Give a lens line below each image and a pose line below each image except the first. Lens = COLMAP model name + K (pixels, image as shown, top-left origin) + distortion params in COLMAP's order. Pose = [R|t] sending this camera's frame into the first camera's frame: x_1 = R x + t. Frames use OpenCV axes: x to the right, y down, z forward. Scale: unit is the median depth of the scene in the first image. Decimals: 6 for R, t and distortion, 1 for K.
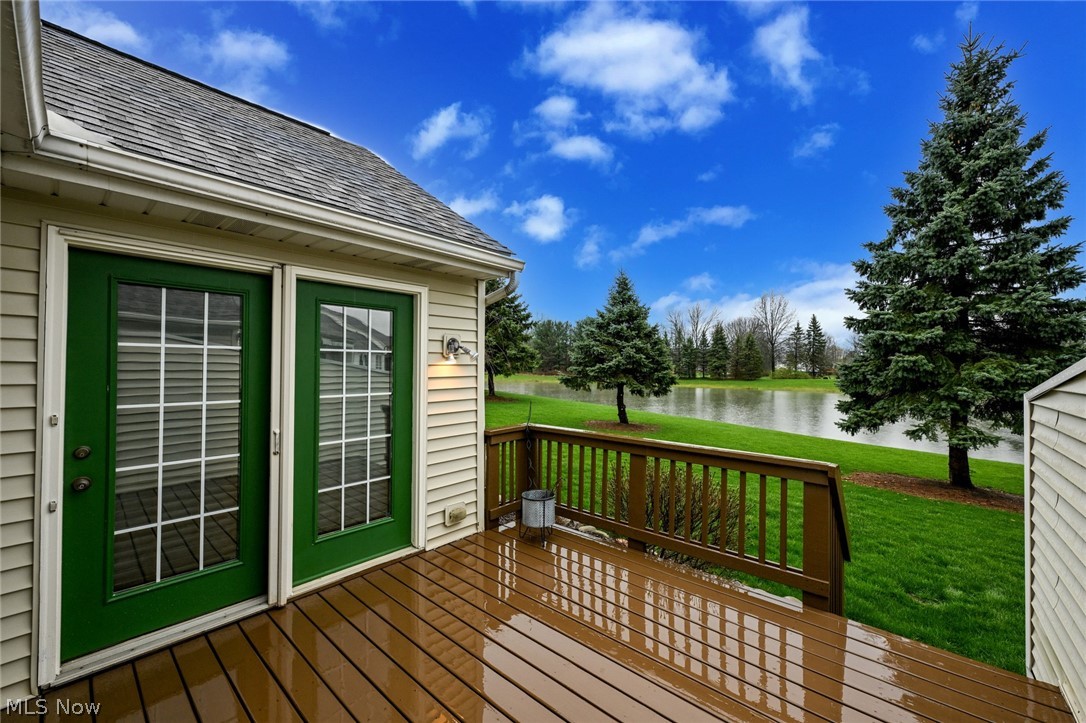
lens RADIAL K [[431.9, 0, 548.3], [0, 431.9, 361.5], [0, 0, 1]] dist [-0.001775, 0.000302]
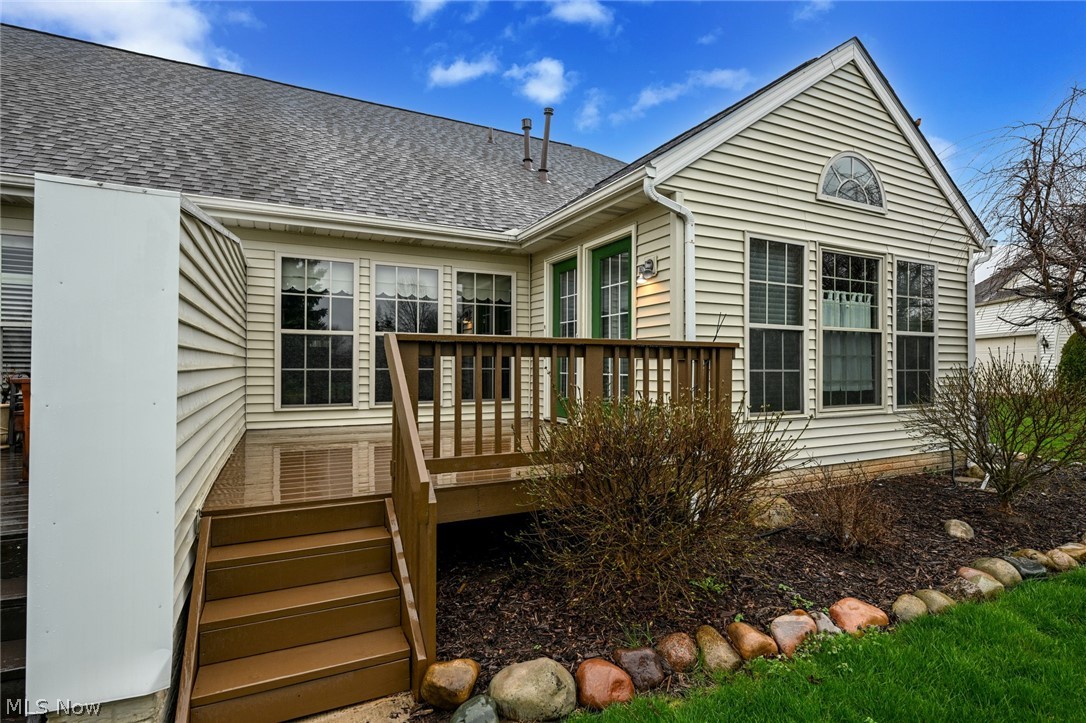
lens RADIAL K [[533.1, 0, 546.4], [0, 533.1, 362.4], [0, 0, 1]] dist [-0.012748, 0.000348]
pose [[-0.377033, -0.012615, -0.926114, 1.501568], [0.000278, 0.999906, -0.013733, 0.298290], [0.926200, -0.005435, -0.376993, 1.651251]]
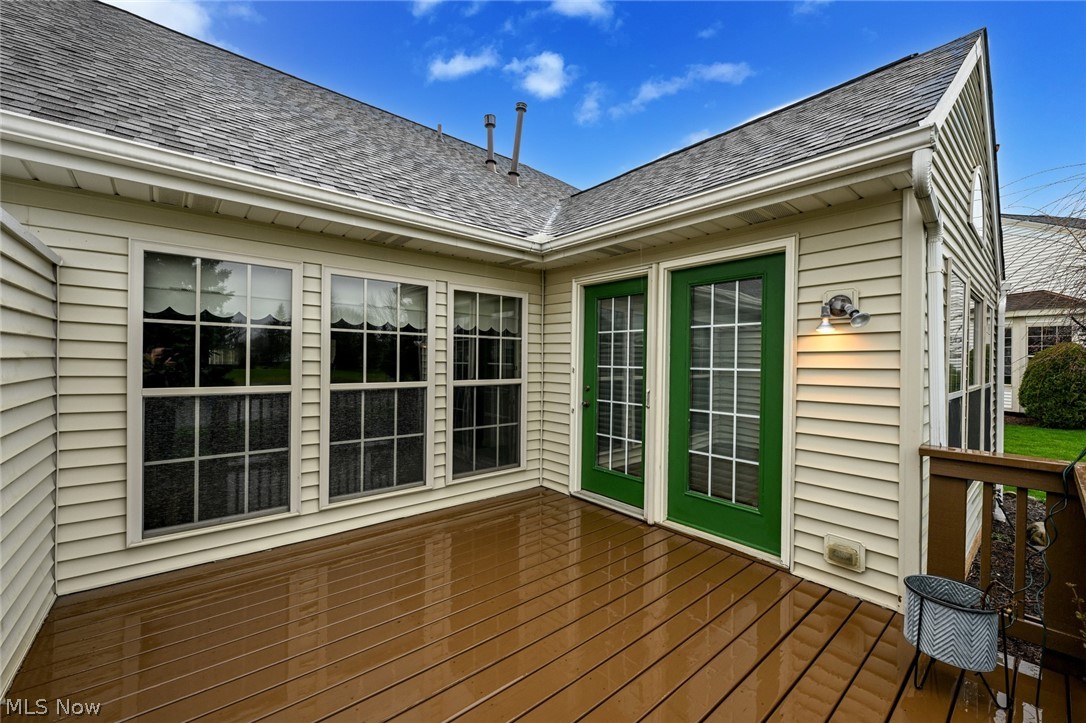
lens RADIAL K [[431.9, 0, 541.1], [0, 431.9, 361.6], [0, 0, 1]] dist [-0.001775, 0.000302]
pose [[-0.151796, -0.004030, -0.988404, 0.691017], [-0.006795, 0.999972, -0.003034, 0.073352], [0.988388, 0.006256, -0.151819, 0.819736]]
